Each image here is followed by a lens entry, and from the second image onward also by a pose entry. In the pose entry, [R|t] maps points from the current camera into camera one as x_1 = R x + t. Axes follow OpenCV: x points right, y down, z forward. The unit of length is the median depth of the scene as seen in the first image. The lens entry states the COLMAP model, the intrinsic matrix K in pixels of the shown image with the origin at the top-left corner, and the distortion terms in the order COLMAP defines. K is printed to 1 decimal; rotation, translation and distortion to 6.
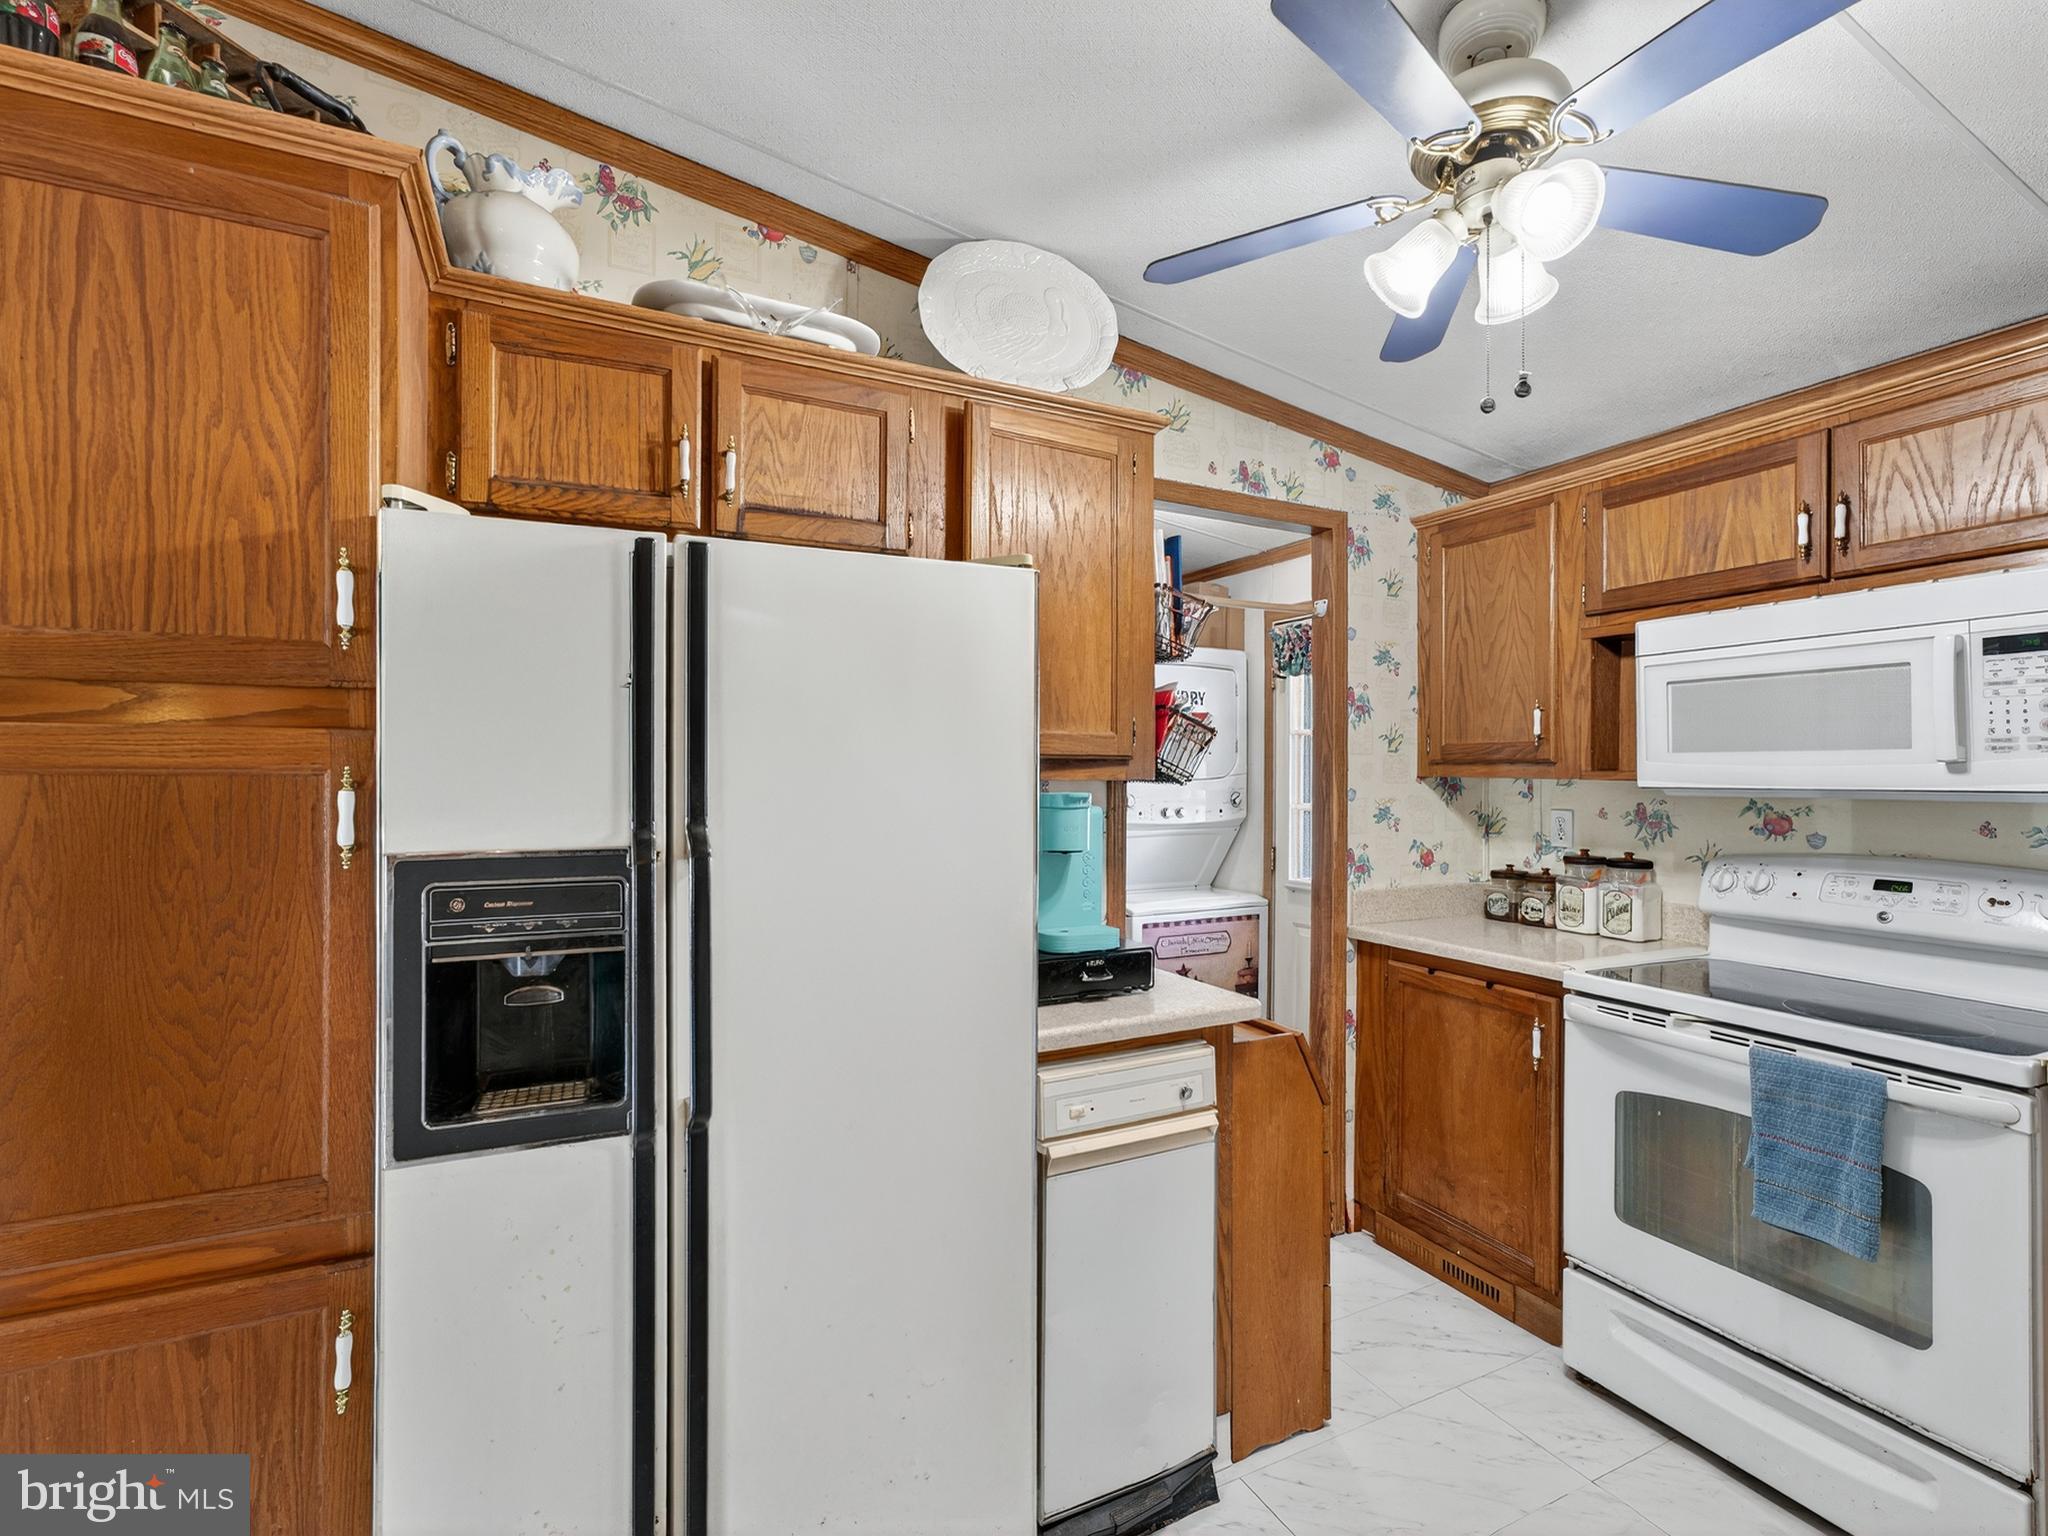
lens RADIAL K [[936.1, 0, 1029.4], [0, 936.1, 769.4], [0, 0, 1]] dist [-0.020750, 0.008196]
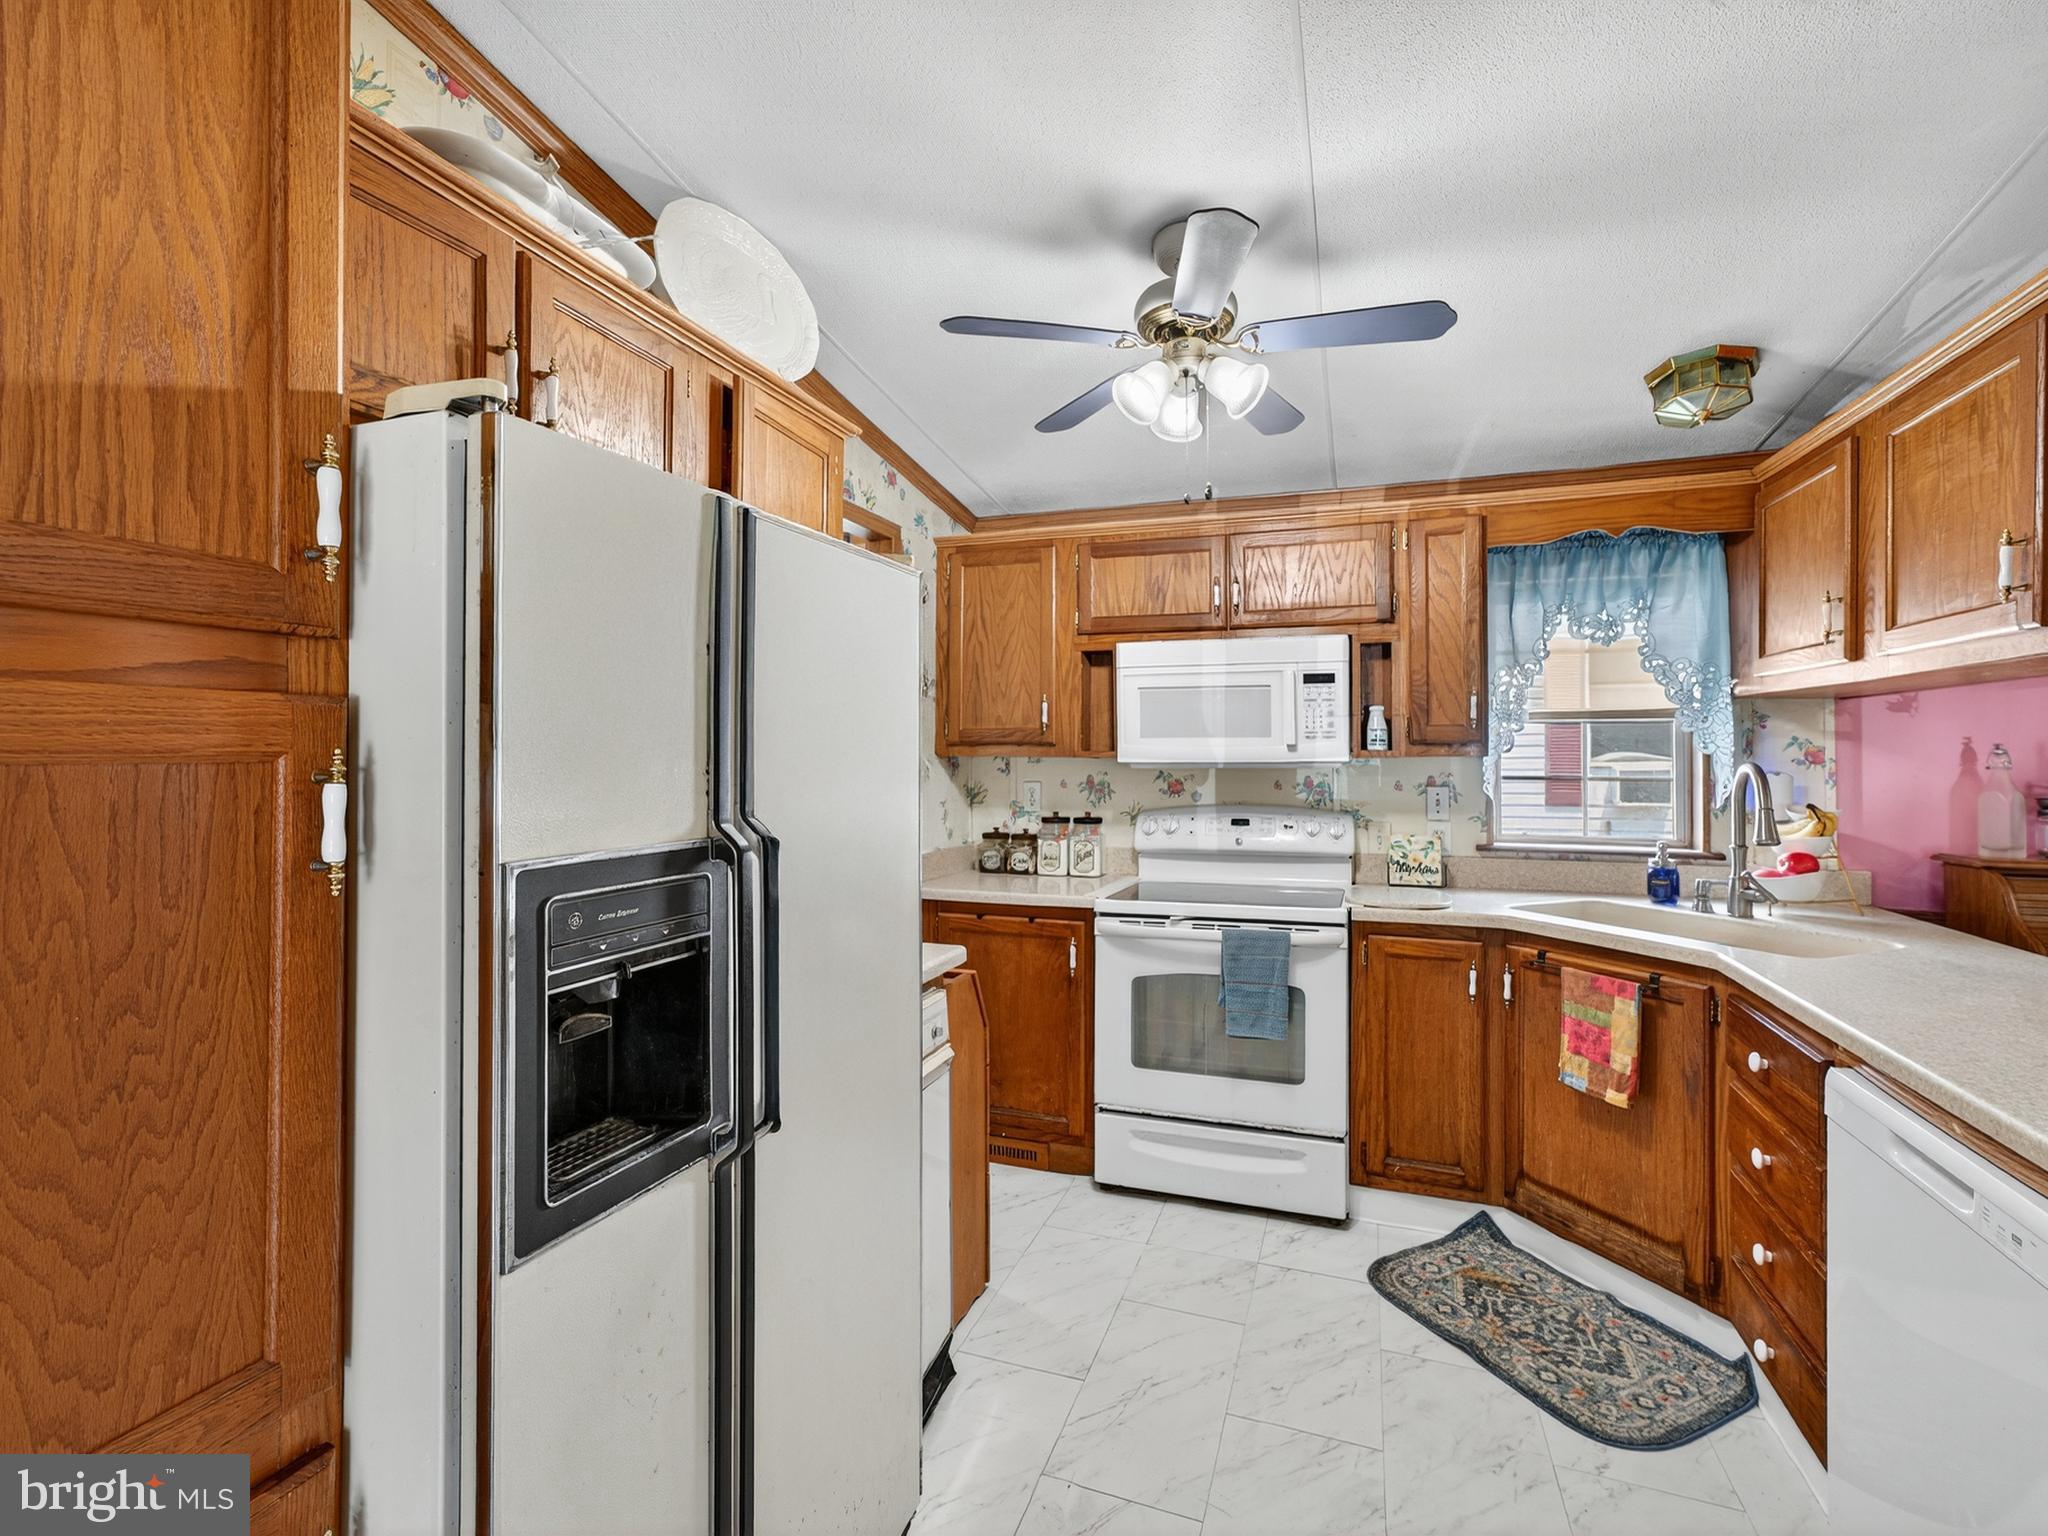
lens RADIAL K [[936.1, 0, 1062.5], [0, 936.1, 751.6], [0, 0, 1]] dist [-0.020750, 0.008196]
pose [[0.709425, -0.004142, 0.704768, -0.508573], [0.004855, 0.999988, 0.000990, 0.000348], [-0.704764, 0.002719, 0.709437, 0.071853]]
